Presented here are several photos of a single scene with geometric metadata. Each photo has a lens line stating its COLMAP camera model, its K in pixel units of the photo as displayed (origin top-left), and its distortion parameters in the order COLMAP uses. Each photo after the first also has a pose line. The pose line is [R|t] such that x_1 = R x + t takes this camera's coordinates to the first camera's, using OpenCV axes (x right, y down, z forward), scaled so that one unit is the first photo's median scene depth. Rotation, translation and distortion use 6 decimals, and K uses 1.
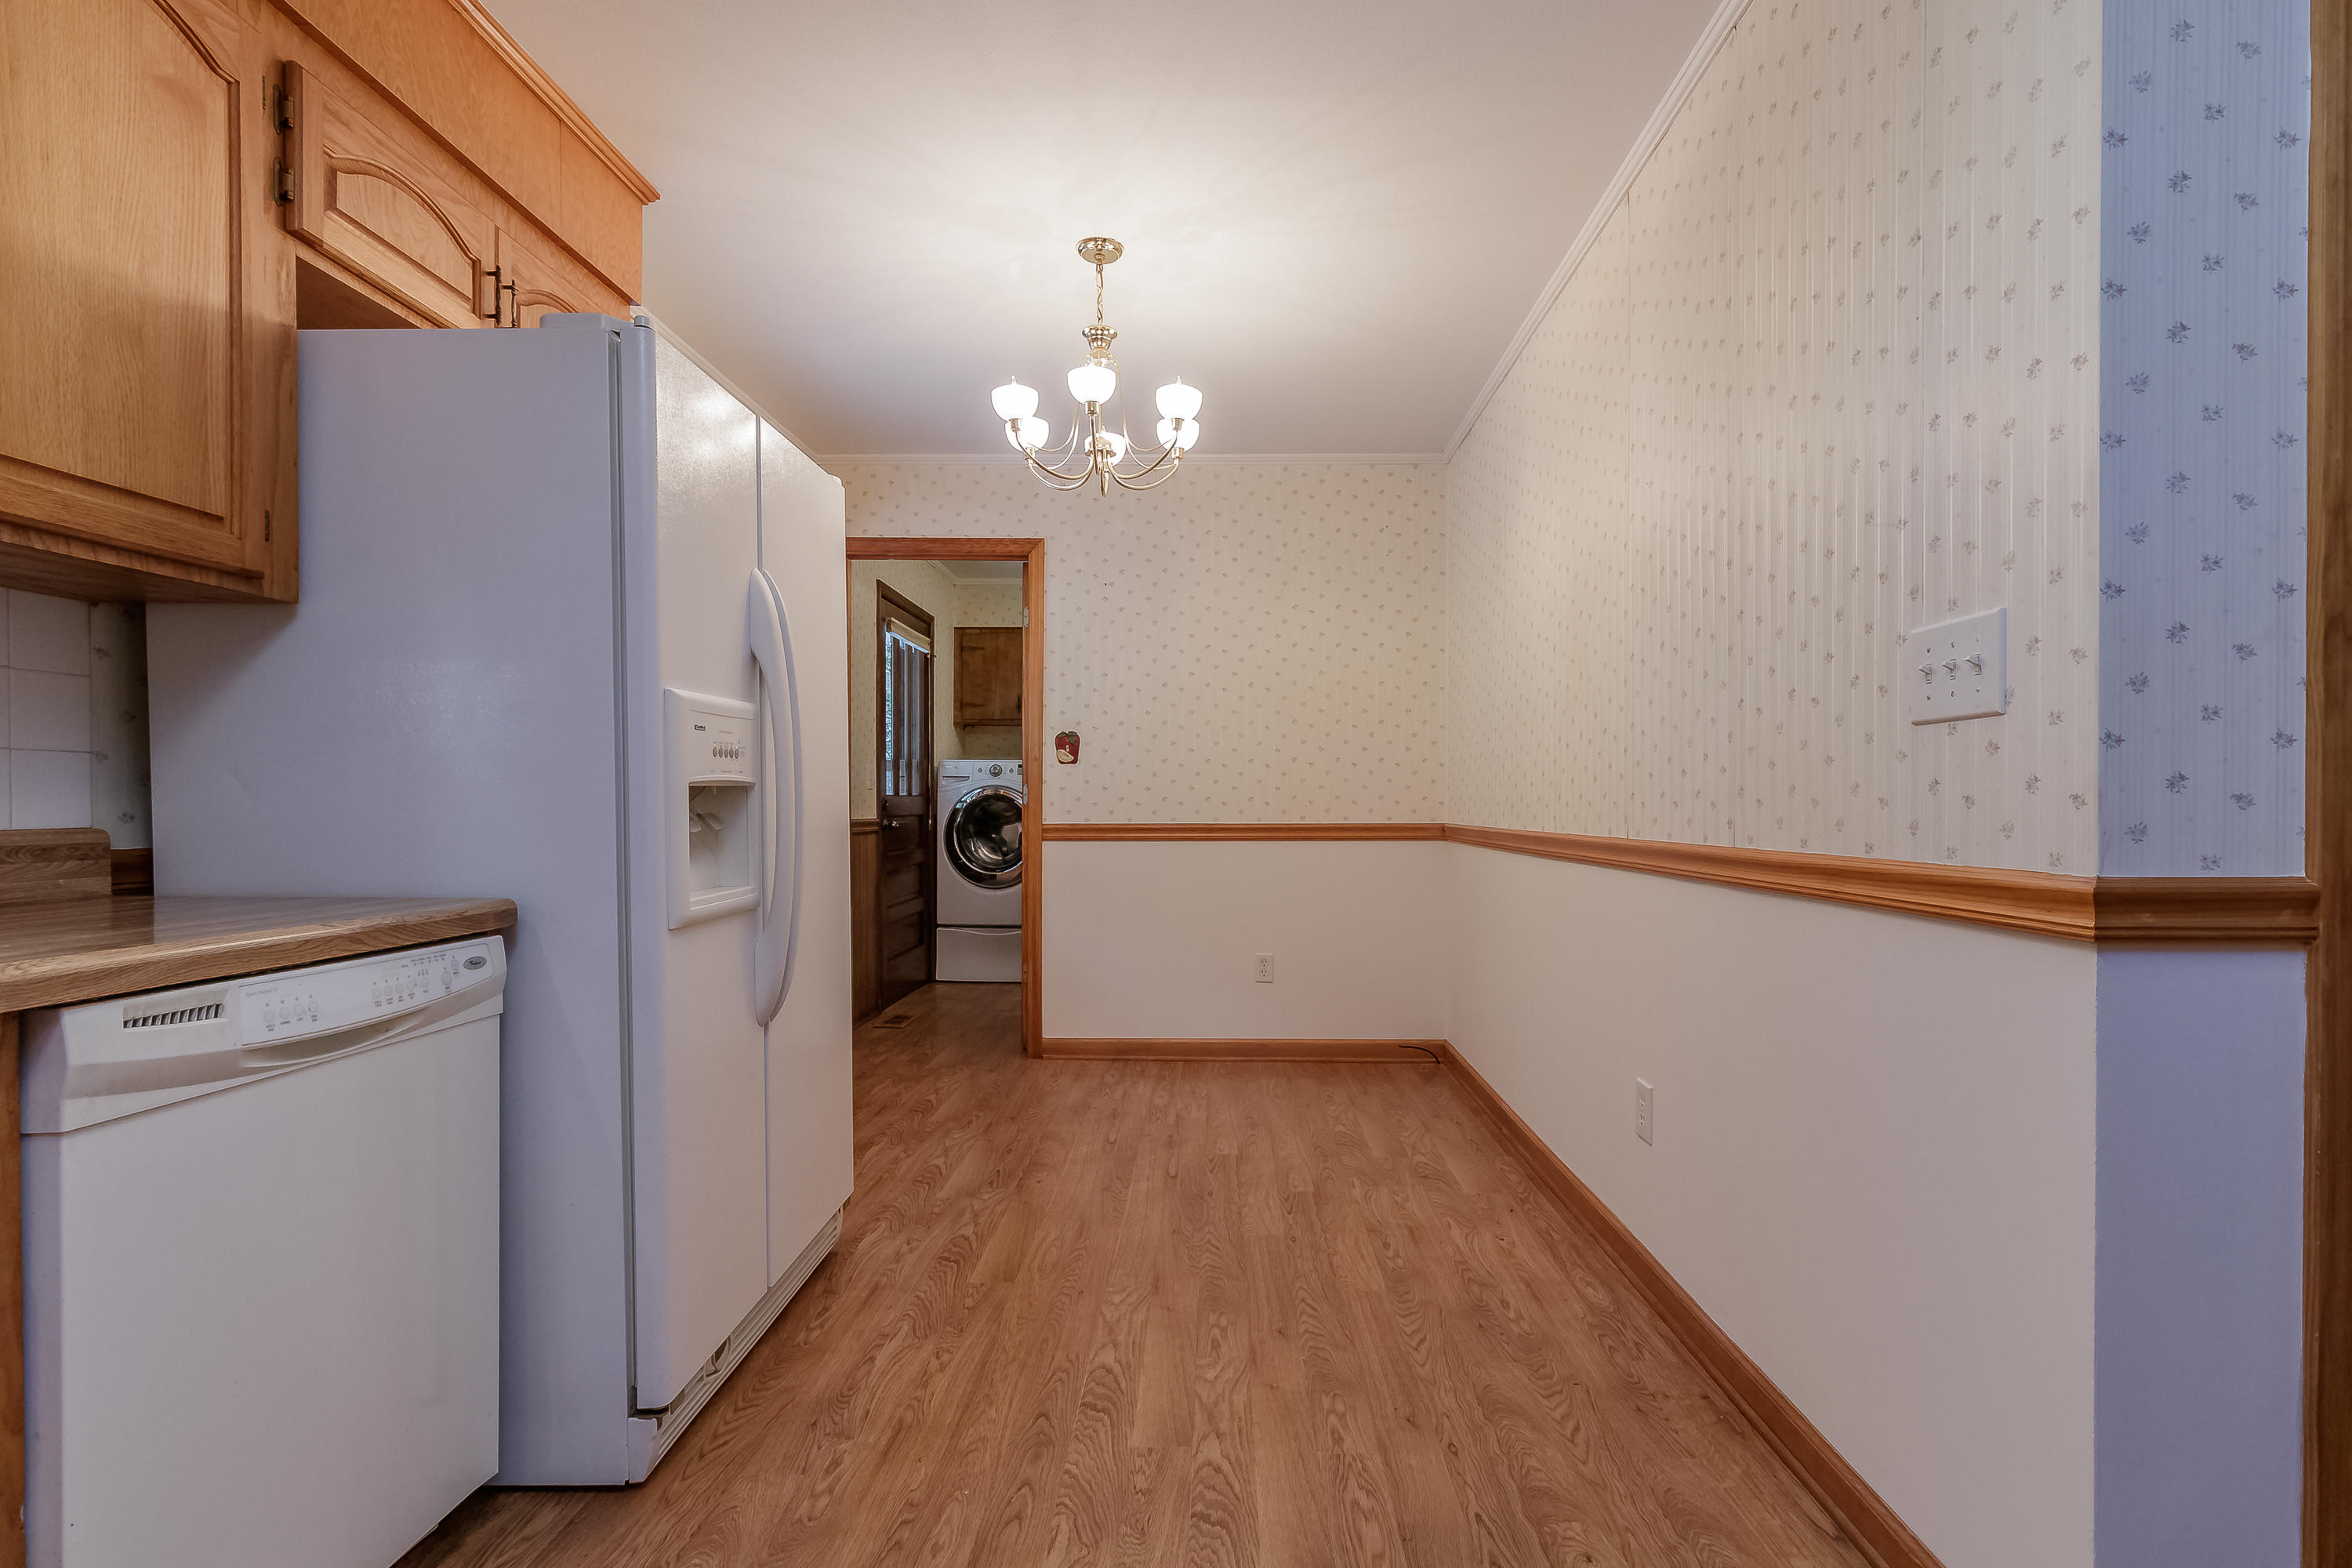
lens RADIAL K [[1110.8, 0, 1180.2], [0, 1110.8, 814.0], [0, 0, 1]] dist [0.001738, 0.000559]
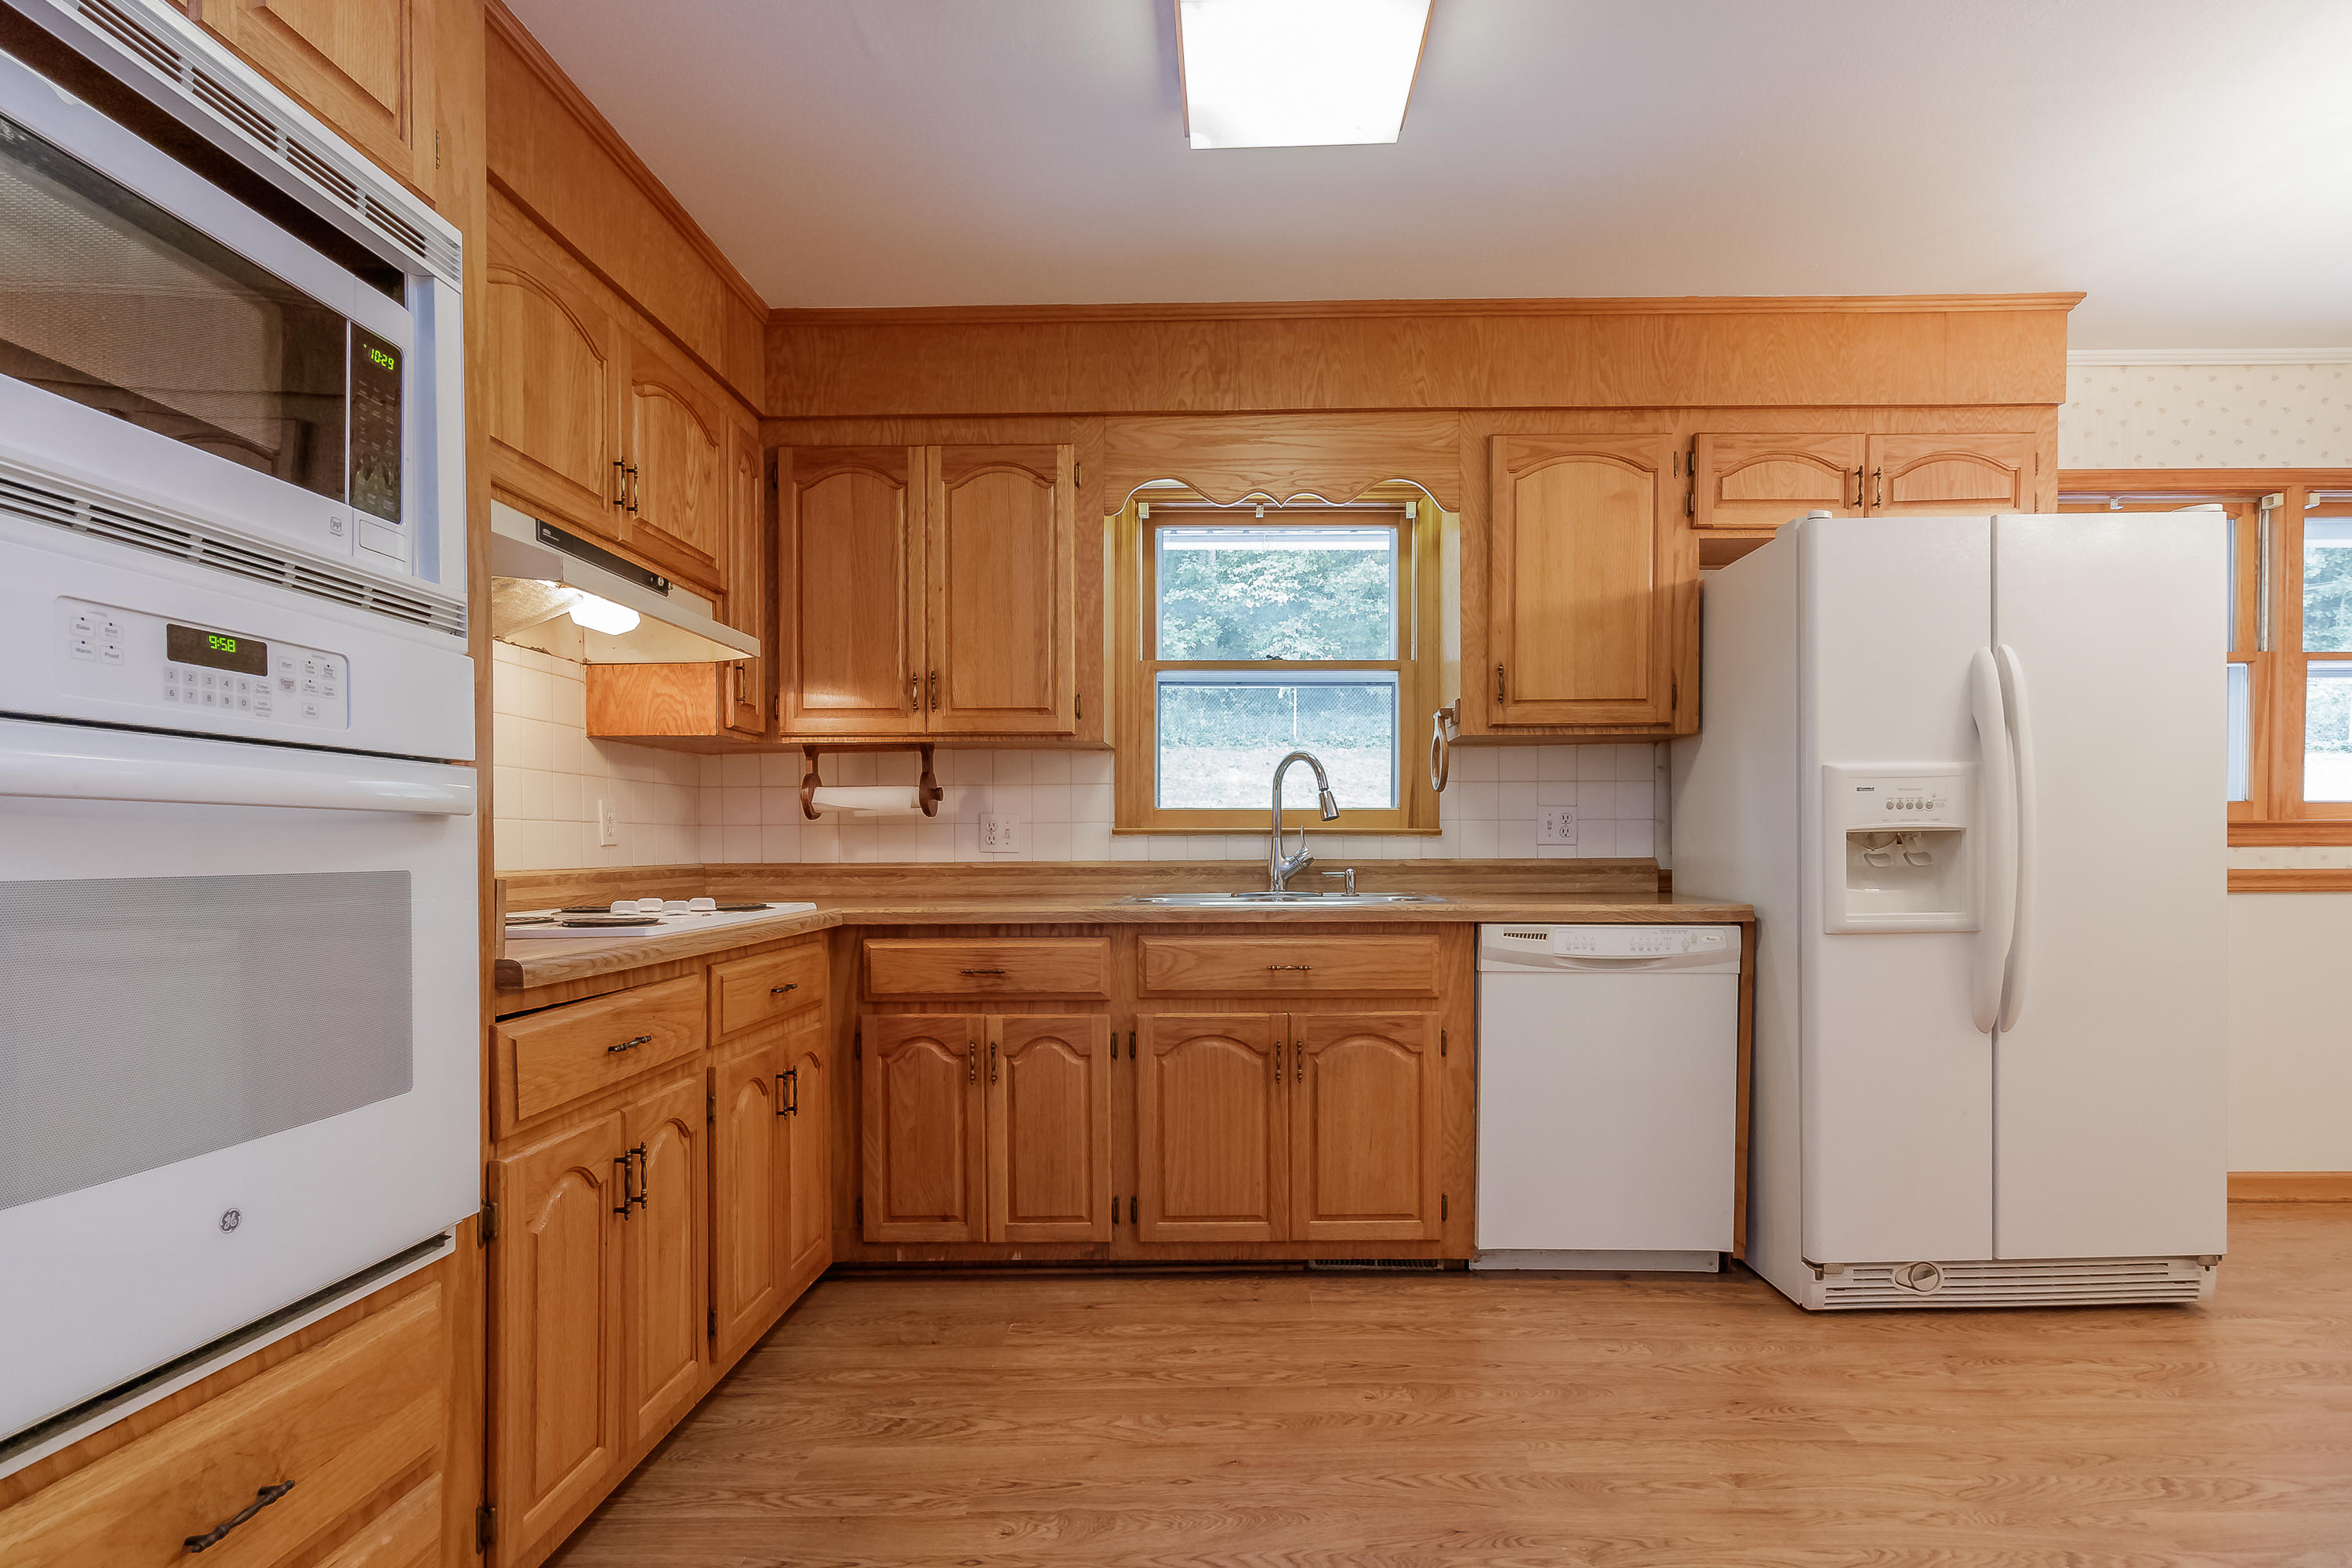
lens RADIAL K [[1066.7, 0, 1244.0], [0, 1066.7, 857.3], [0, 0, 1]] dist [0.001382, 0.000792]
pose [[0.041695, 0.010103, -0.999079, 0.910390], [-0.007112, 0.999927, 0.009815, -0.001972], [0.999105, 0.006697, 0.041764, 0.203034]]
